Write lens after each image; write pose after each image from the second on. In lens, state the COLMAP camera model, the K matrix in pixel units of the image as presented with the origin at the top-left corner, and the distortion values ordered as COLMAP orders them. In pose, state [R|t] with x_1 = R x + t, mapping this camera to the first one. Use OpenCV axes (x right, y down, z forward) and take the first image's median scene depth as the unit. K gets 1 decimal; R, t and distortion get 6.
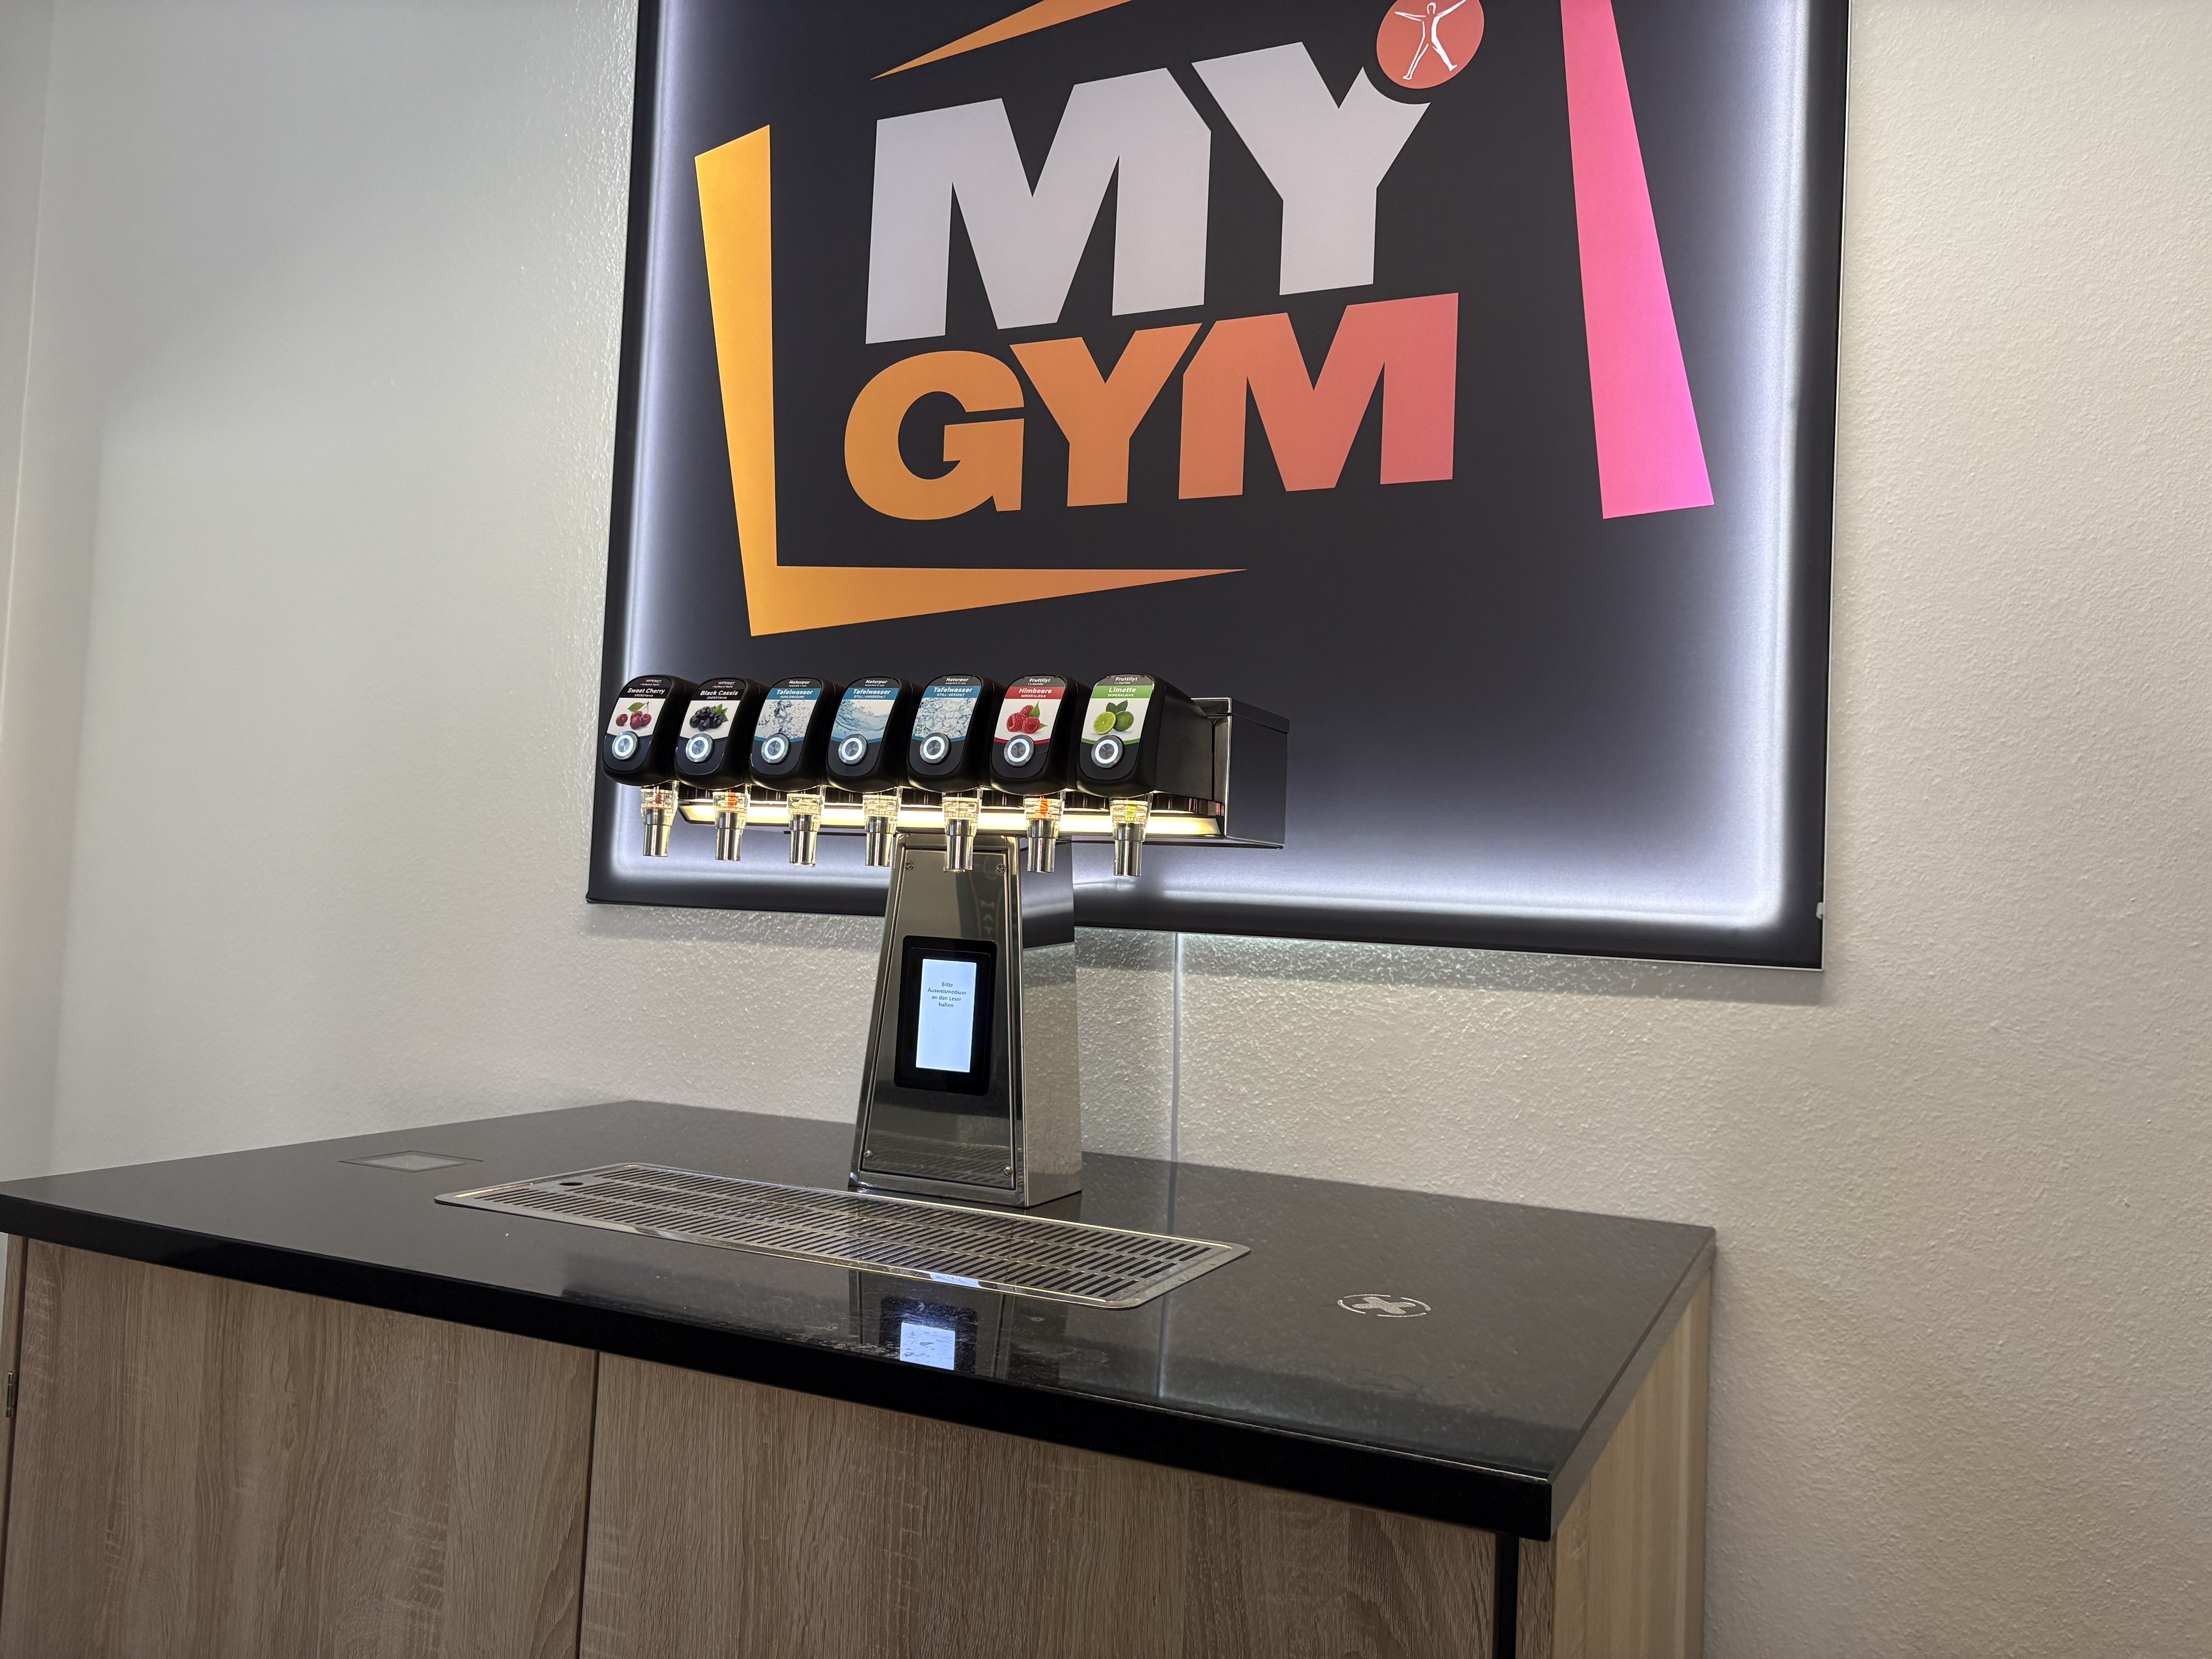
lens RADIAL K [[1672.3, 0, 1102.3], [0, 1672.3, 822.2], [0, 0, 1]] dist [0.002325, 0.011021]
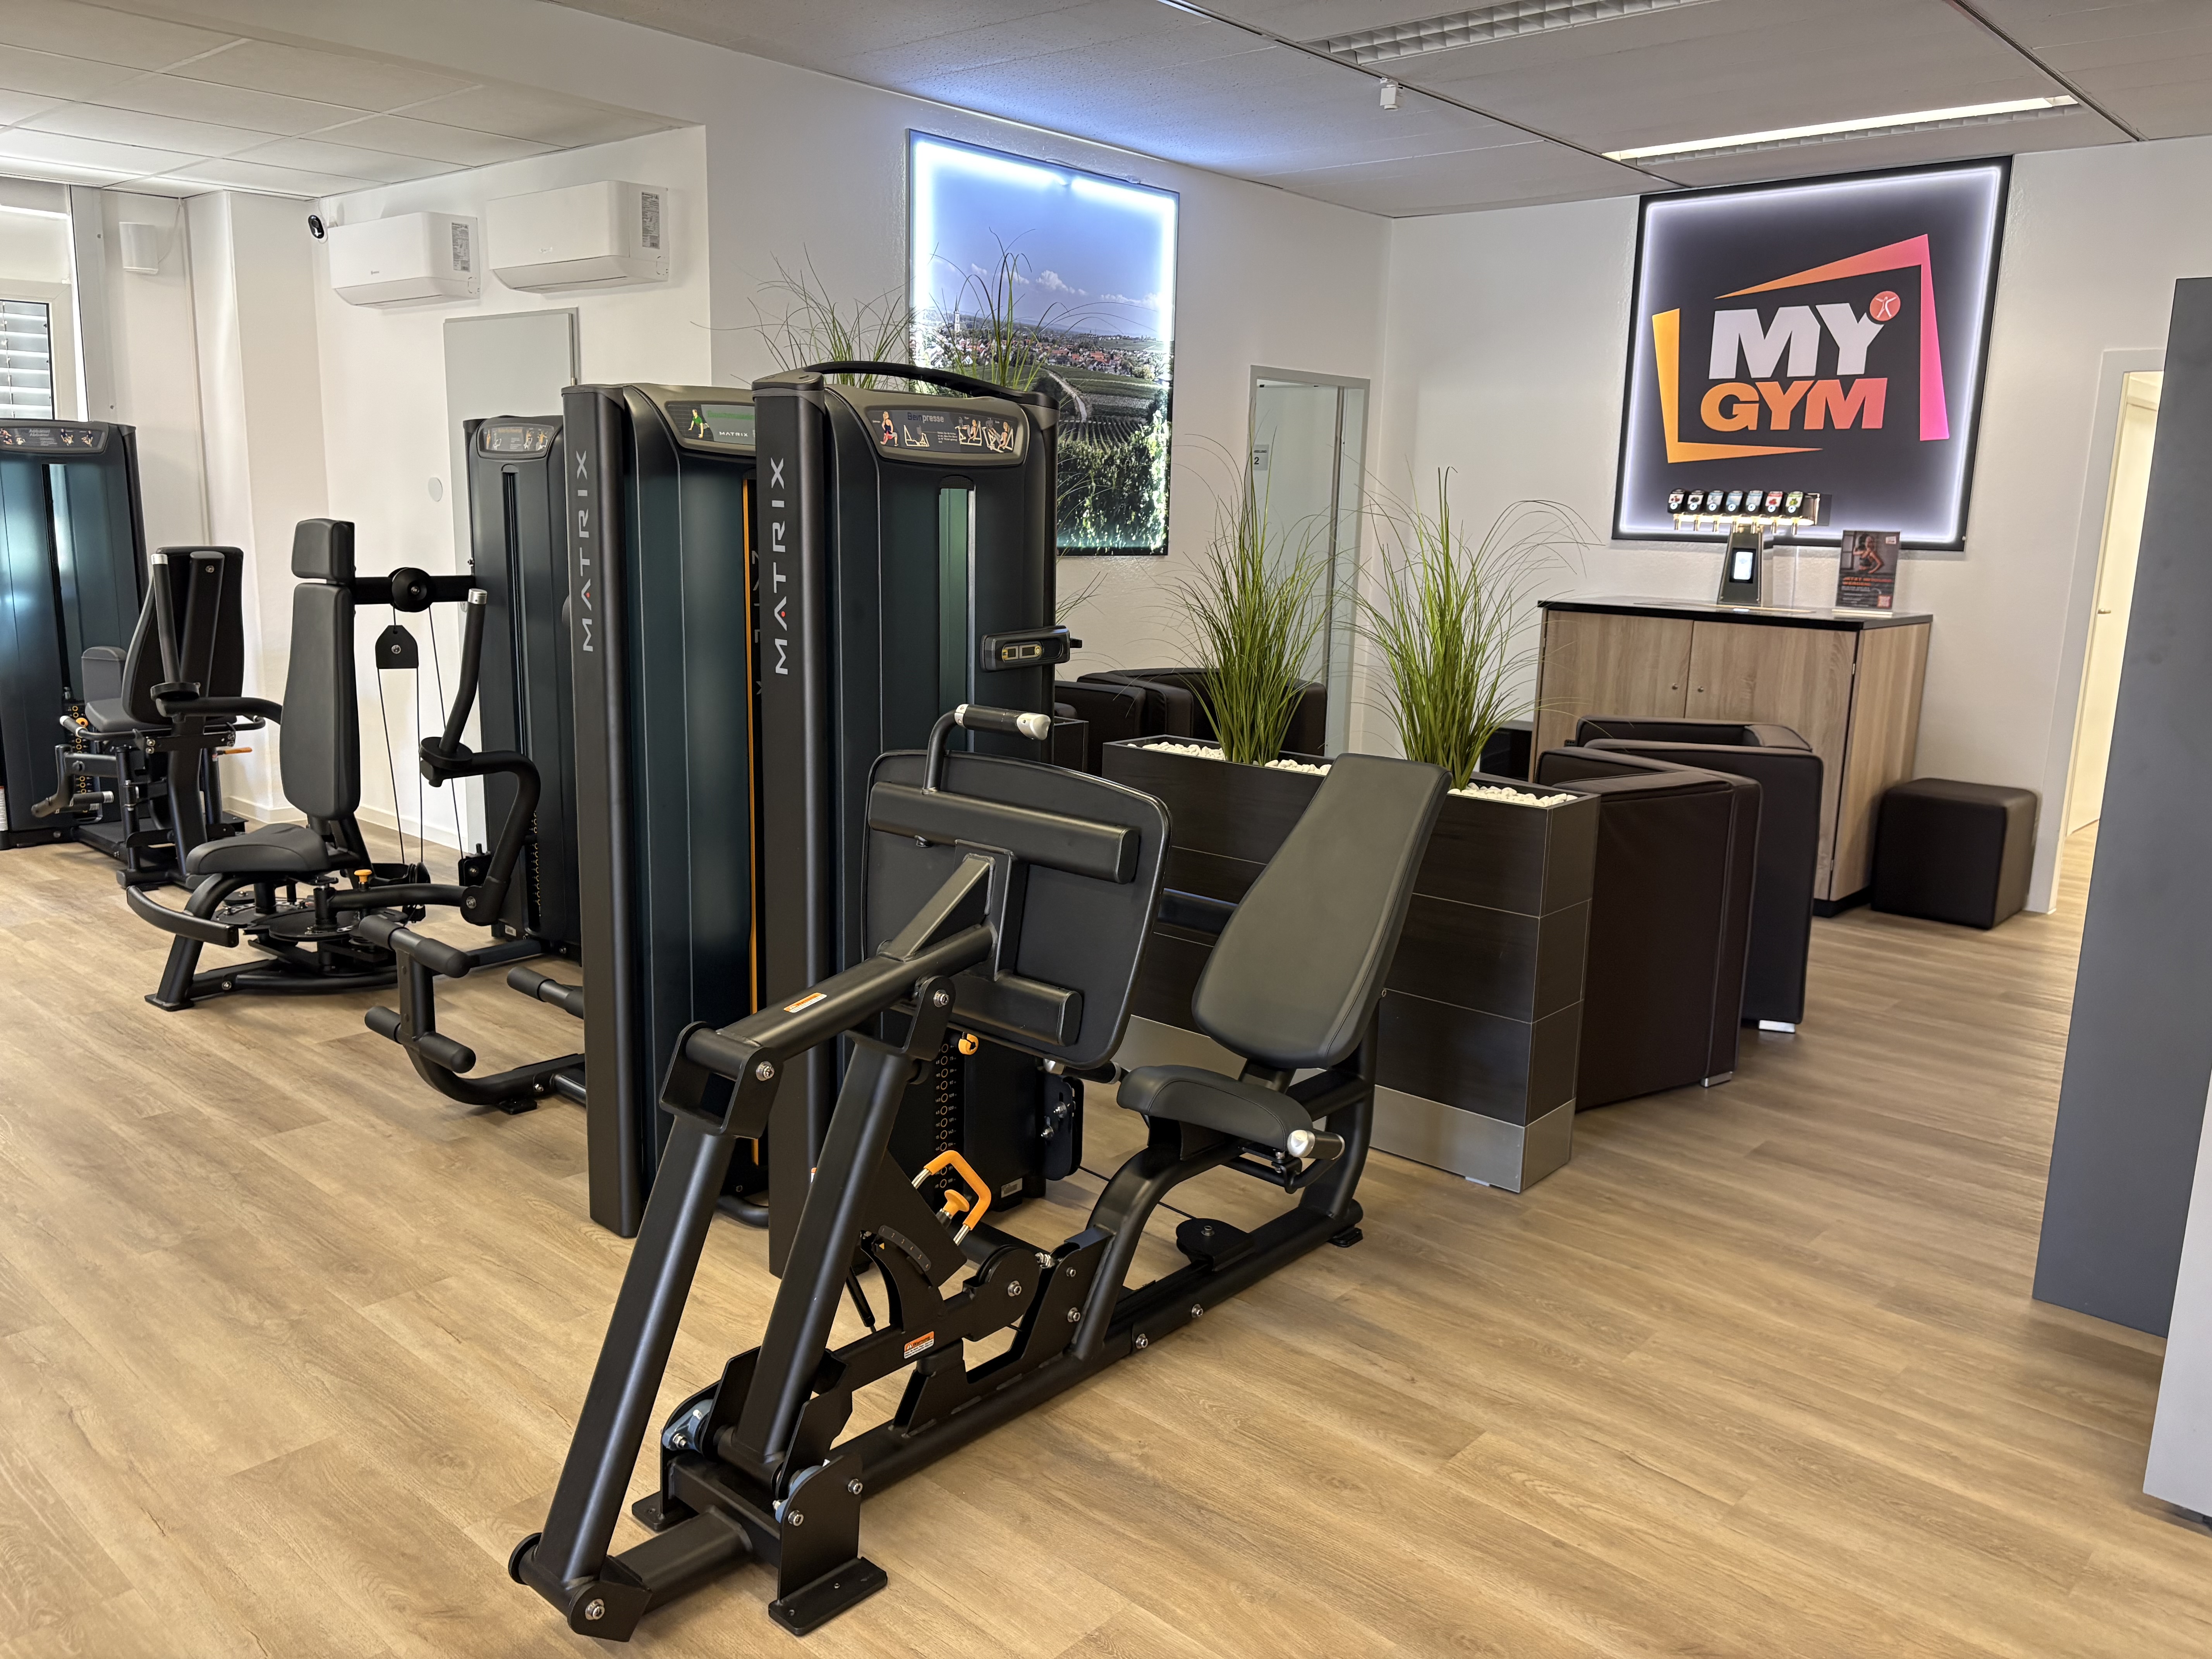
lens RADIAL K [[1672.3, 0, 1088.3], [0, 1672.3, 827.6], [0, 0, 1]] dist [0.002325, 0.011021]
pose [[0.956790, 0.034052, -0.288778, -0.387454], [0.031437, 0.975185, 0.219147, -0.200680], [0.289074, -0.218756, 0.931978, -3.257597]]
